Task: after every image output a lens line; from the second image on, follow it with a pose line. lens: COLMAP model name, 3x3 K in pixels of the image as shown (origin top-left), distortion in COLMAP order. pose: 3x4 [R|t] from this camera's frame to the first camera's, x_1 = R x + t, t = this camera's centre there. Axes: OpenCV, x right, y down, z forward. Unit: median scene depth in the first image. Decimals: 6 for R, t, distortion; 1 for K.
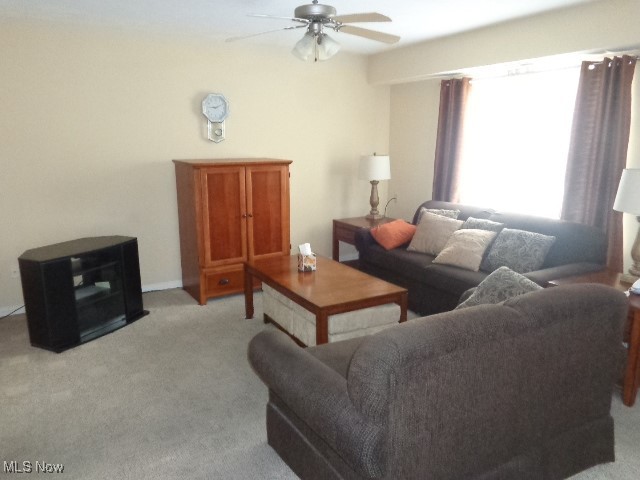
lens RADIAL K [[472.3, 0, 320.3], [0, 472.3, 243.0], [0, 0, 1]] dist [-0.002568, 0.001552]
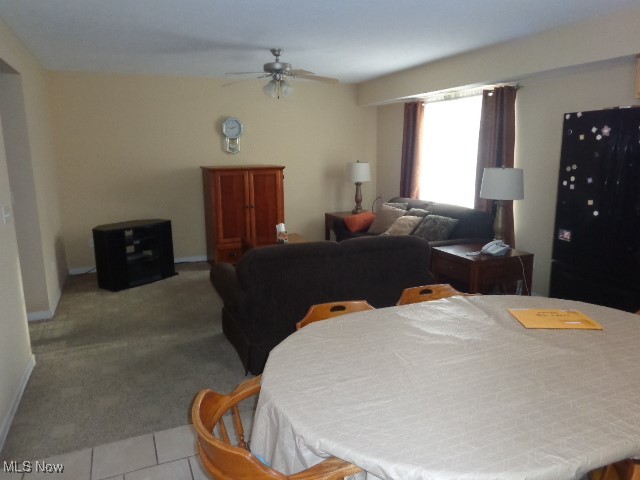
lens RADIAL K [[482.6, 0, 320.0], [0, 482.6, 240.0], [0, 0, 1]] dist [-0.005409, 0.009220]
pose [[0.988234, 0.014827, -0.152227, 0.262959], [-0.020042, 0.999262, -0.032777, 0.081529], [0.151628, 0.035442, 0.987802, -0.348695]]
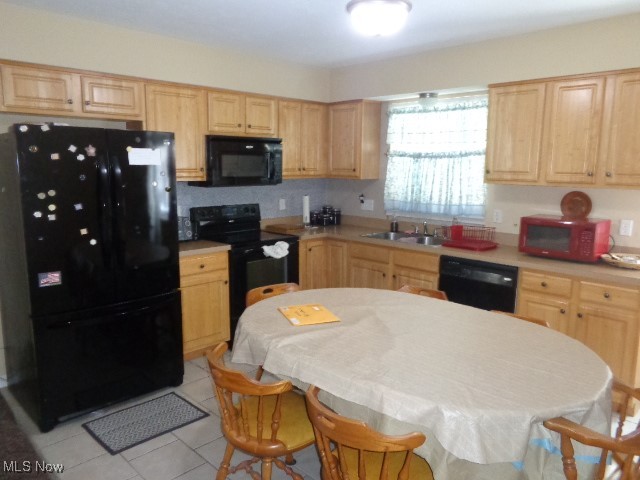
lens RADIAL K [[482.6, 0, 320.0], [0, 482.6, 240.0], [0, 0, 1]] dist [-0.005409, 0.009220]
pose [[-0.227056, -0.160417, 0.960579, -0.123516], [0.206410, 0.956005, 0.208443, -0.062765], [-0.951756, 0.245602, -0.183955, 0.246026]]
